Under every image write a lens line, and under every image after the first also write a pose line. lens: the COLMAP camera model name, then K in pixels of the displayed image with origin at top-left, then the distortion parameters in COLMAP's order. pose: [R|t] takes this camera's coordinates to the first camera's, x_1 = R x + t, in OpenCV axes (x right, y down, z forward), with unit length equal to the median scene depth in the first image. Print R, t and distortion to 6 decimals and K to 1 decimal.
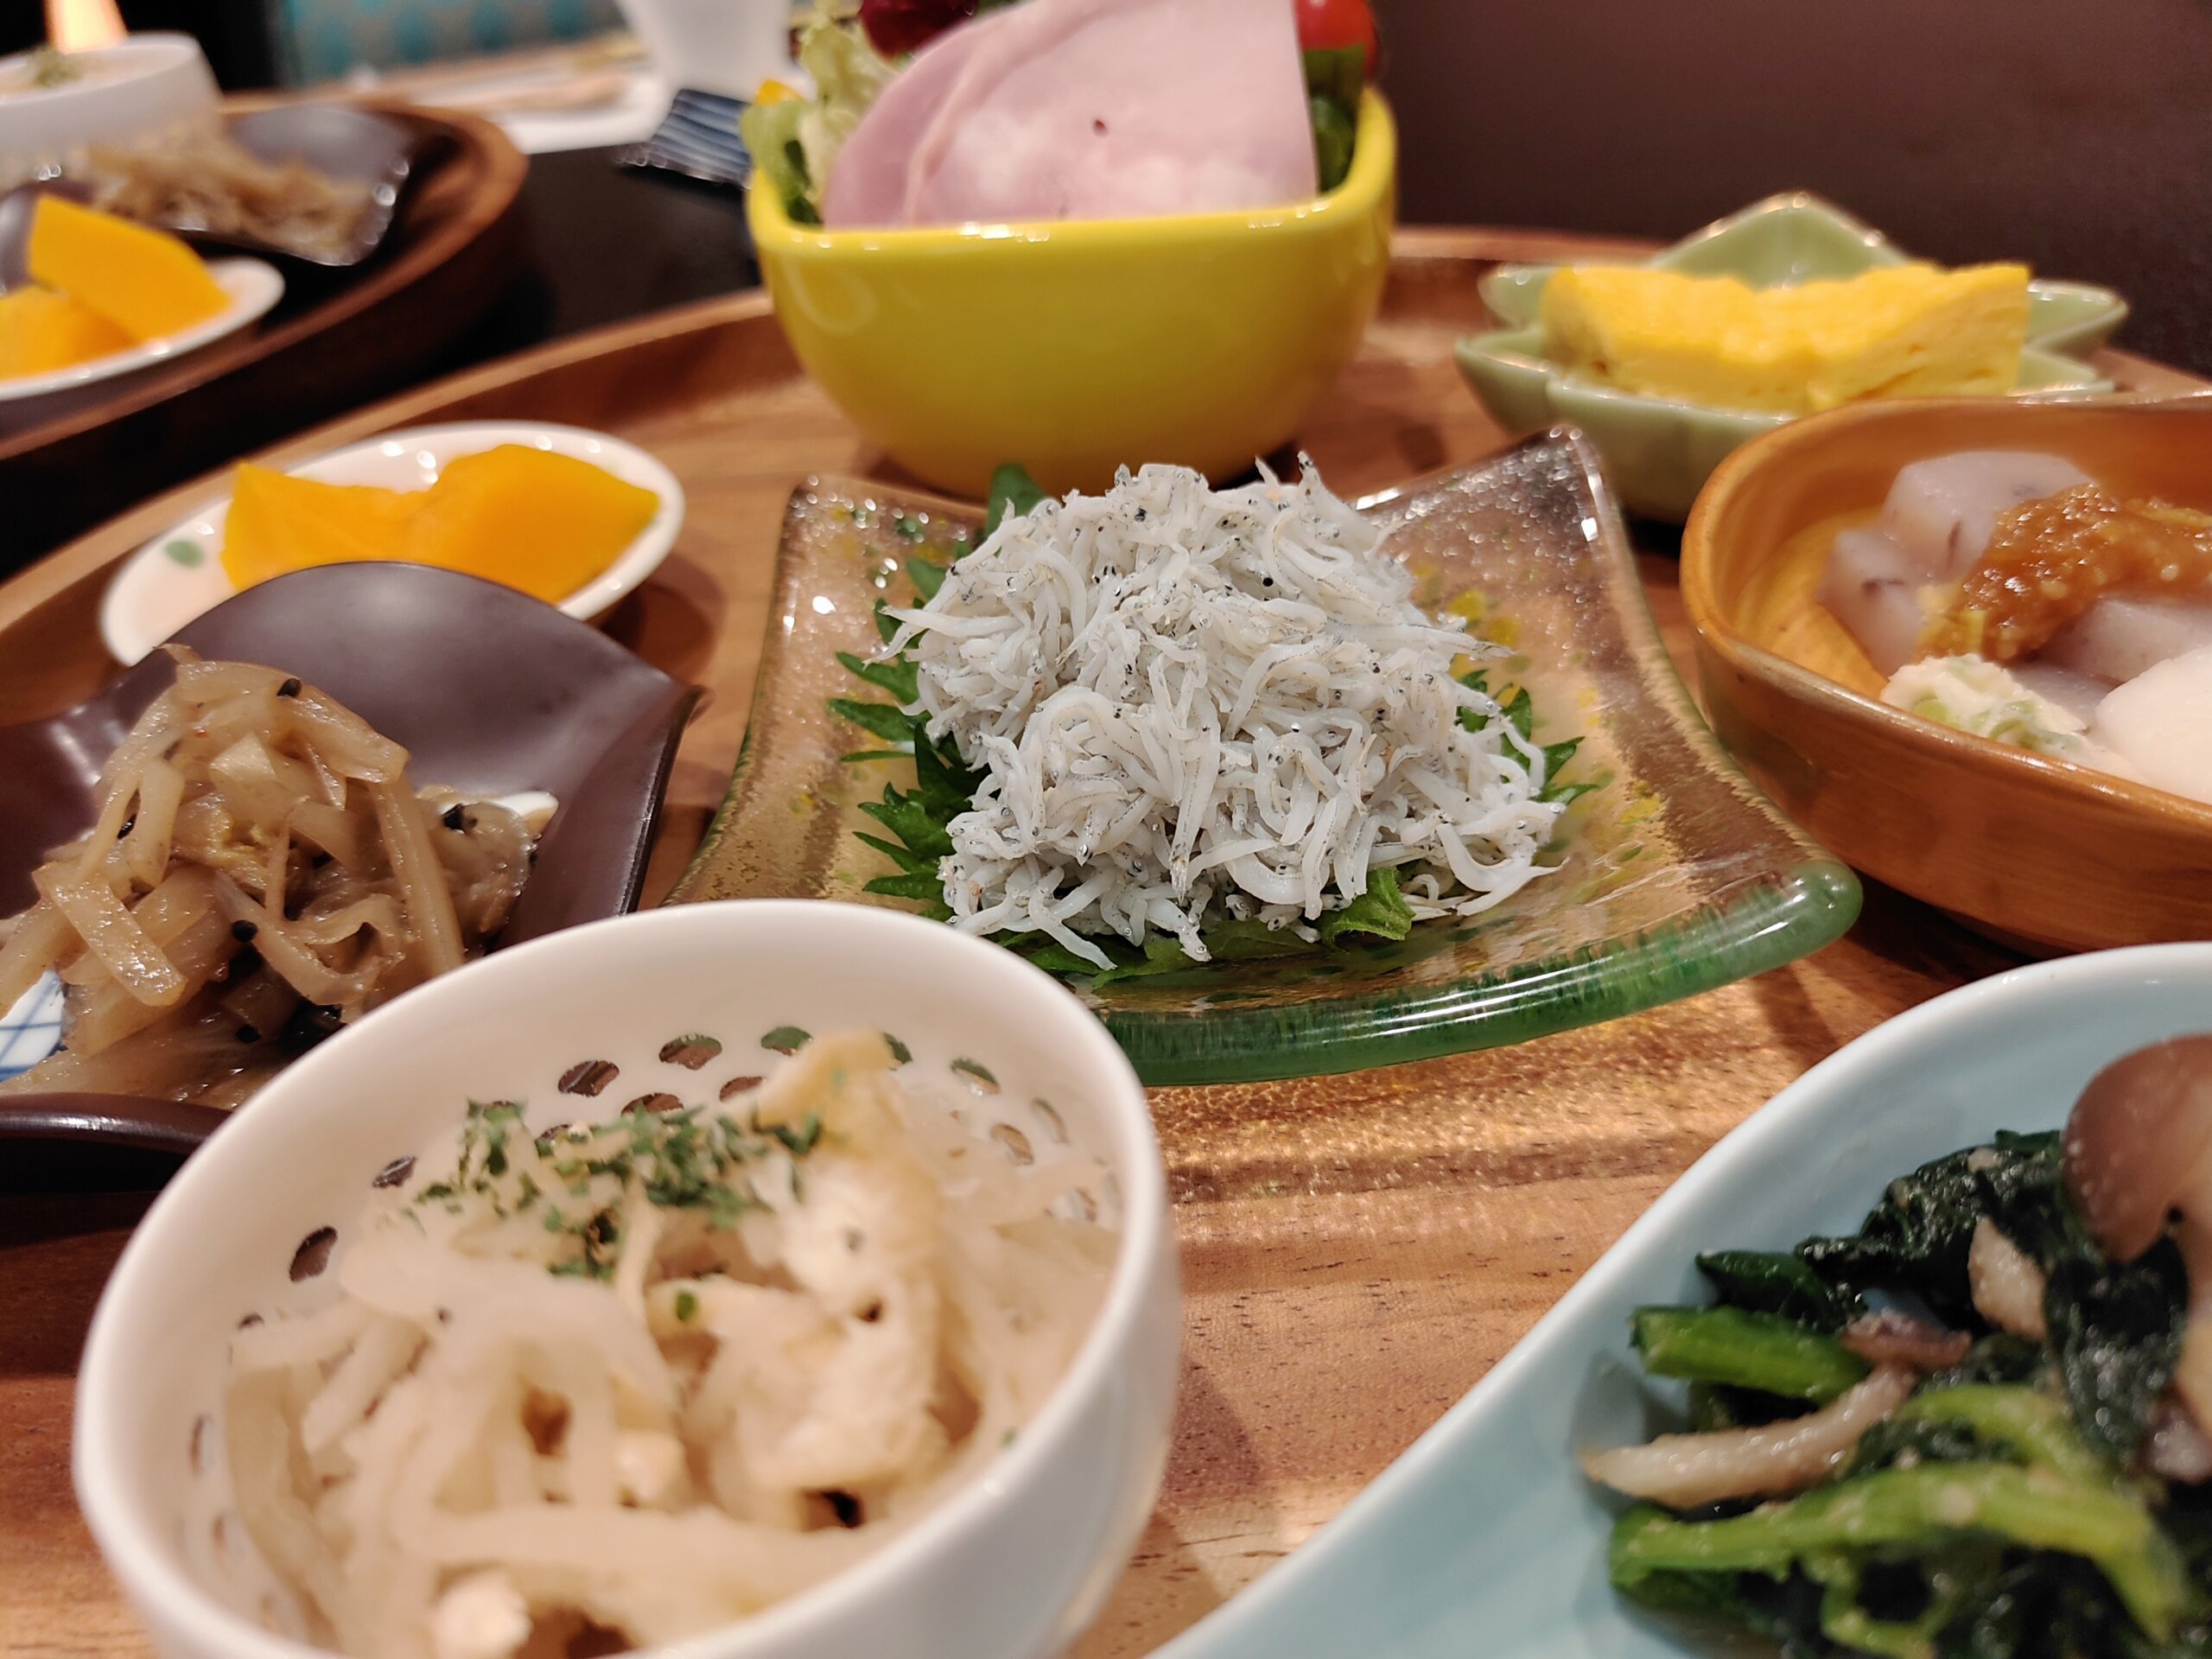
lens RADIAL K [[1740.4, 0, 1106.0], [0, 1740.4, 829.5], [0, 0, 1]] dist [-0.026278, -0.004005]
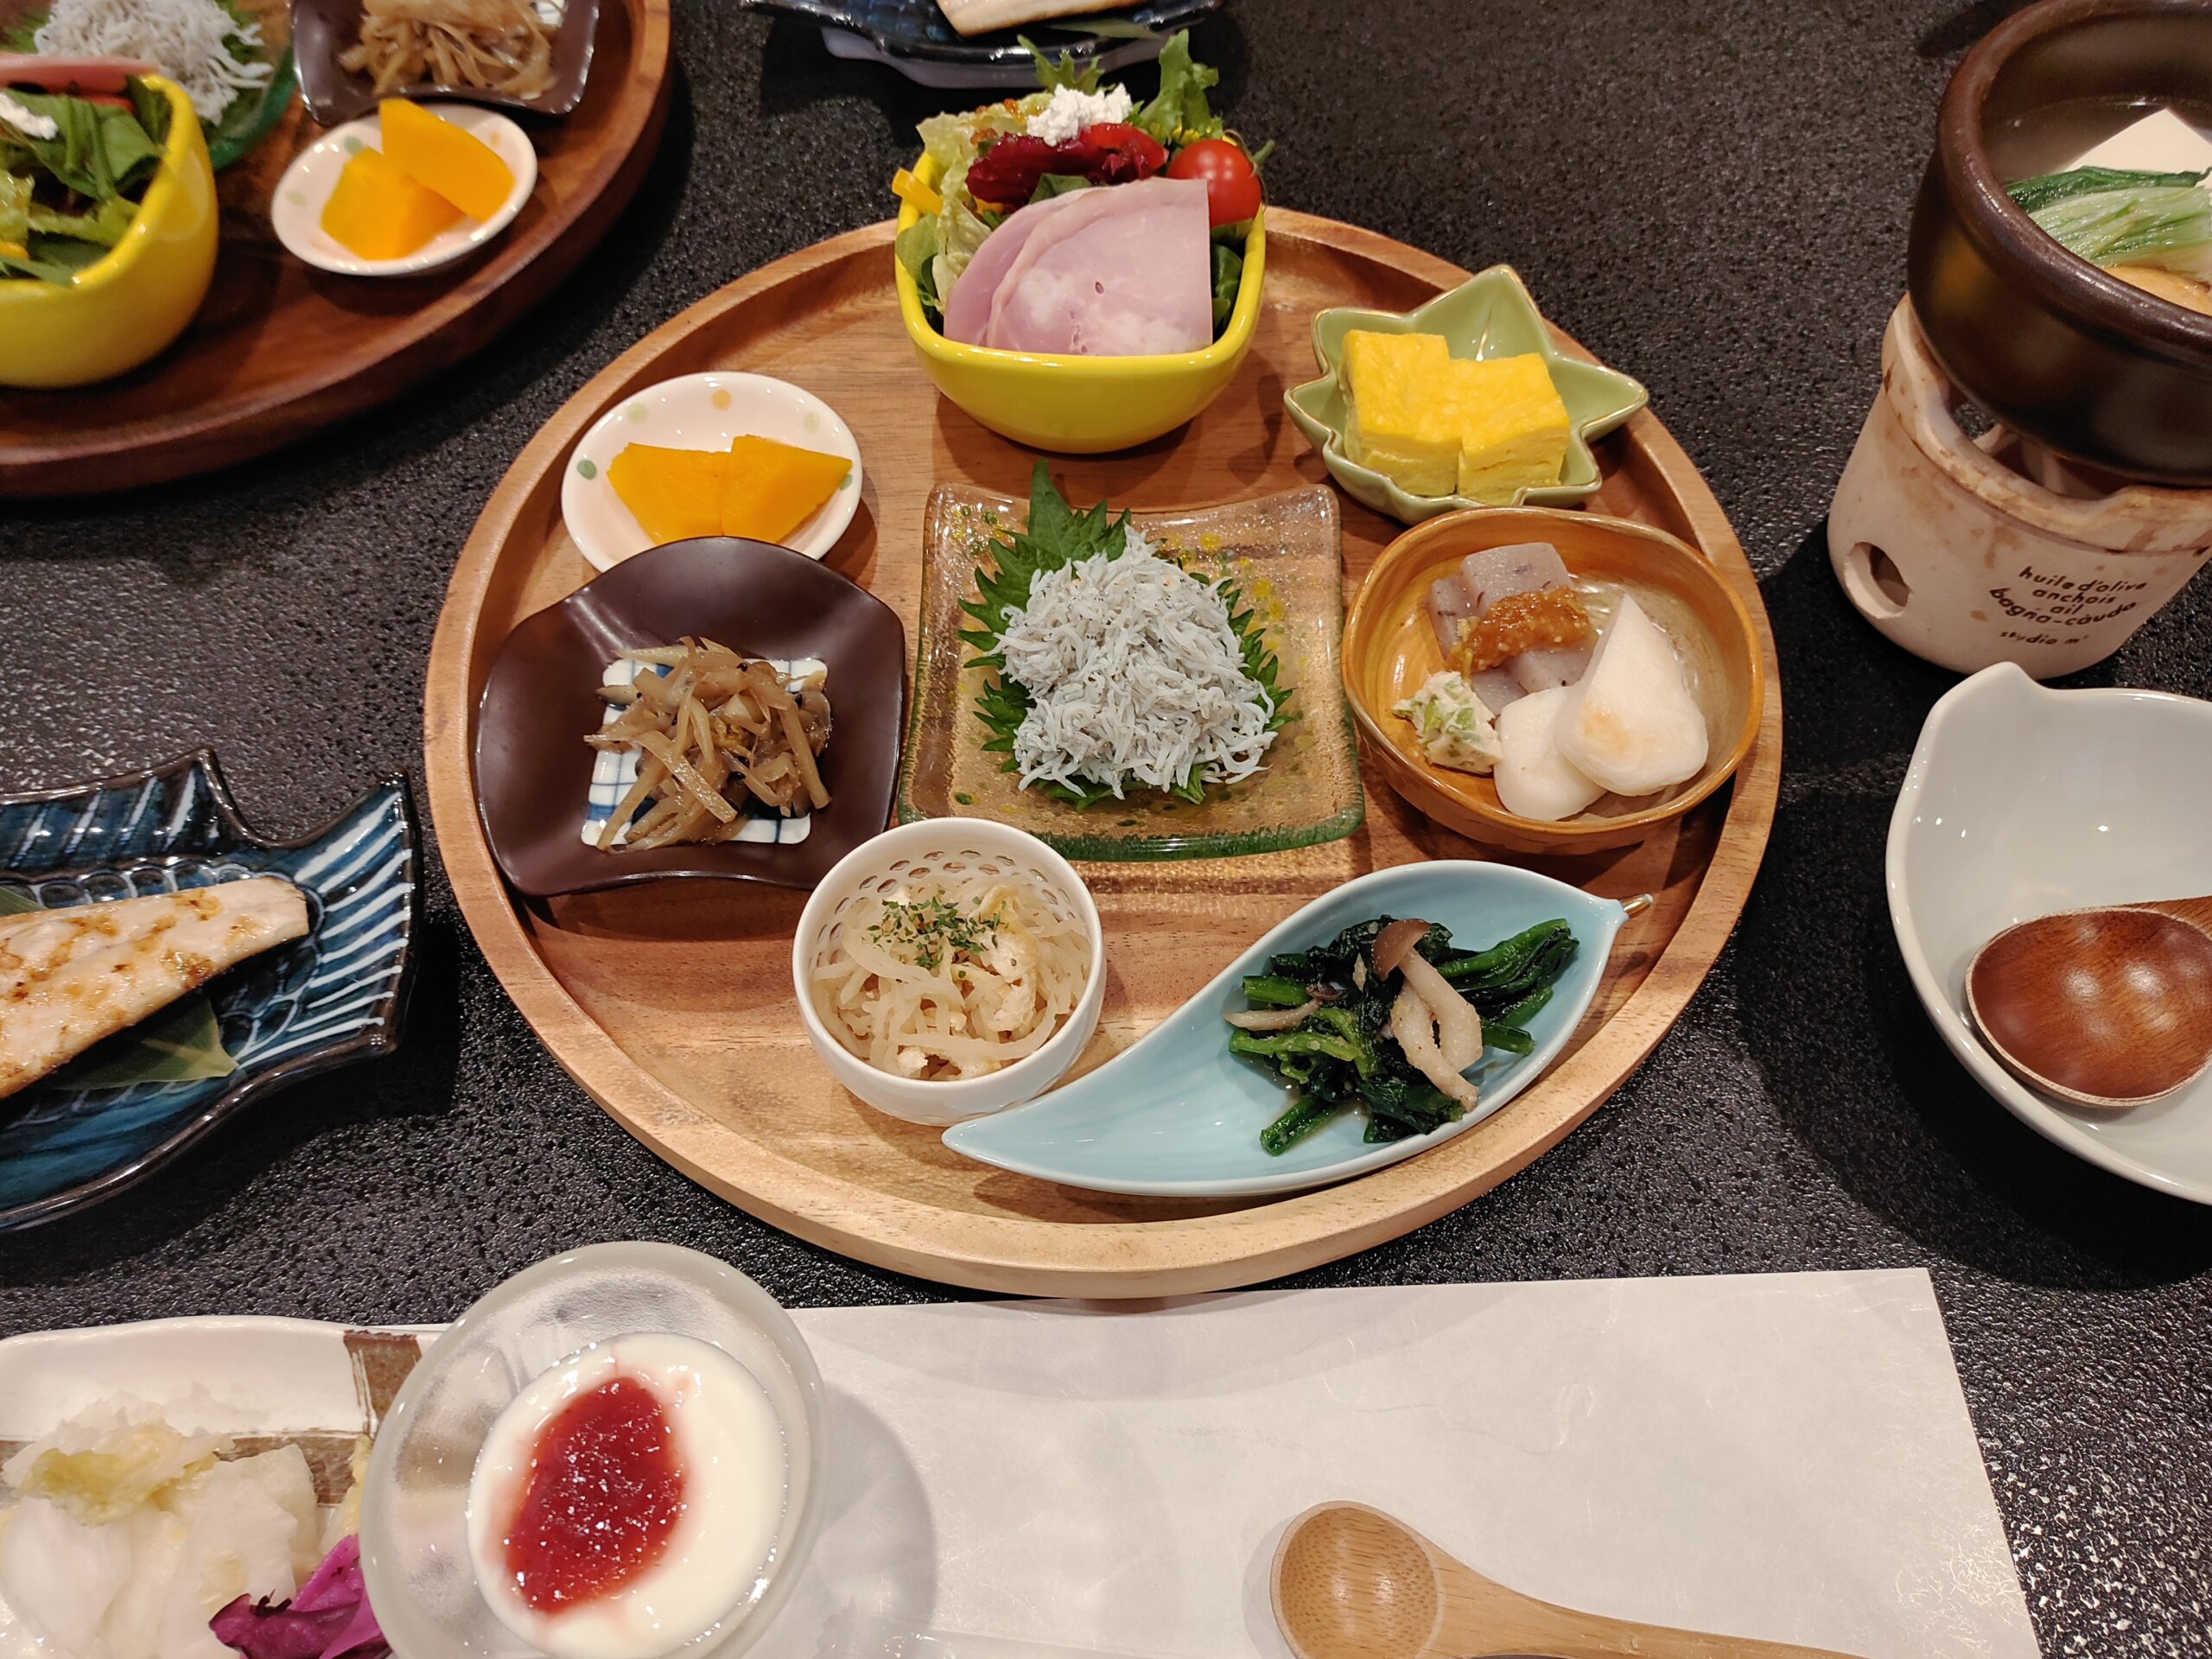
lens RADIAL K [[1740.4, 0, 1106.0], [0, 1740.4, 829.5], [0, 0, 1]] dist [-0.026278, -0.004005]
pose [[0.997122, 0.046076, 0.060212, -0.117970], [-0.066504, 0.912891, 0.402751, -0.915536], [-0.036410, -0.405596, 0.913327, -1.339328]]
